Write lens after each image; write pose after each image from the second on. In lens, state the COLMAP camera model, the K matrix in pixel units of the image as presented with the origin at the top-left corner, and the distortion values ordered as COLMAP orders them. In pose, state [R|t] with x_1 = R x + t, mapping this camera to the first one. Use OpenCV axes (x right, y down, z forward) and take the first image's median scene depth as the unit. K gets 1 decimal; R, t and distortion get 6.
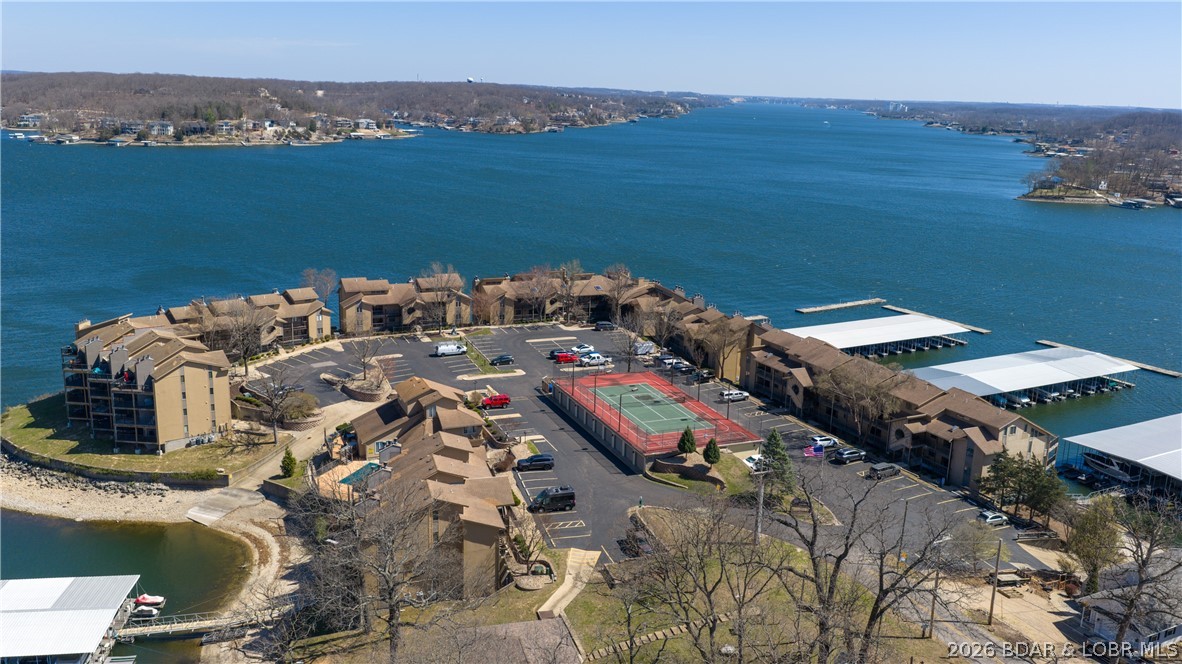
lens RADIAL K [[973.7, 0, 590.4], [0, 973.7, 332.4], [0, 0, 1]] dist [-0.001844, -0.004070]
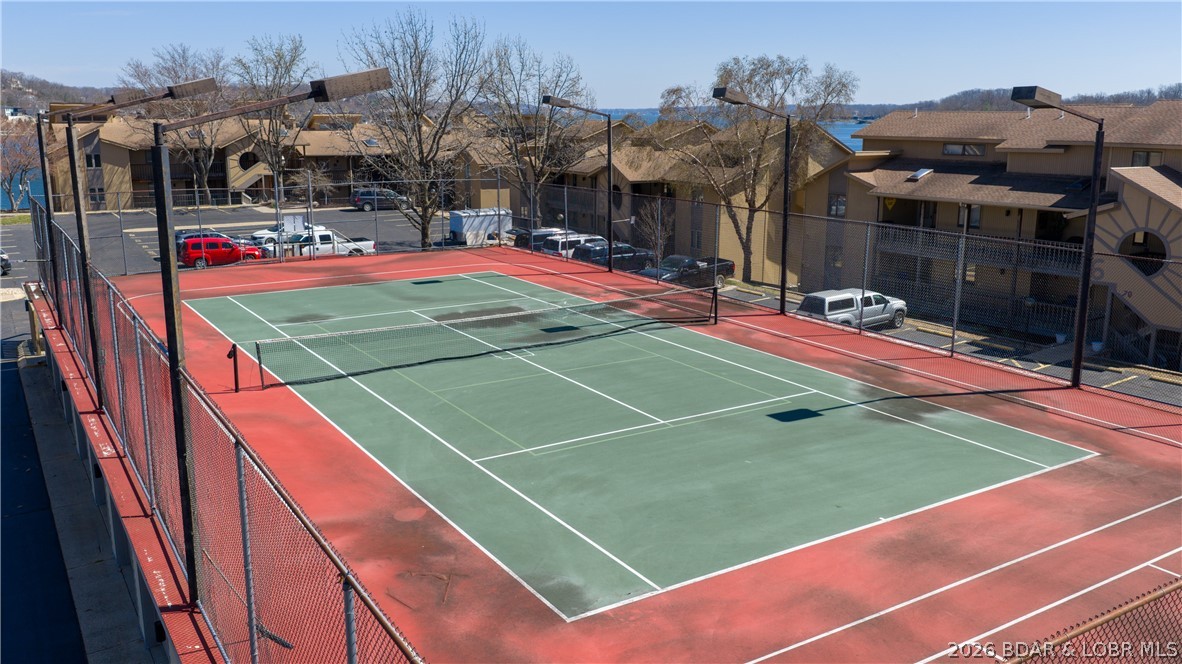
lens RADIAL K [[973.7, 0, 591.3], [0, 973.7, 331.9], [0, 0, 1]] dist [-0.001844, -0.004070]
pose [[0.985839, -0.063096, 0.155370, 0.033505], [0.066302, 0.997679, -0.015533, 0.053482], [-0.154029, 0.025614, 0.987734, 0.589578]]
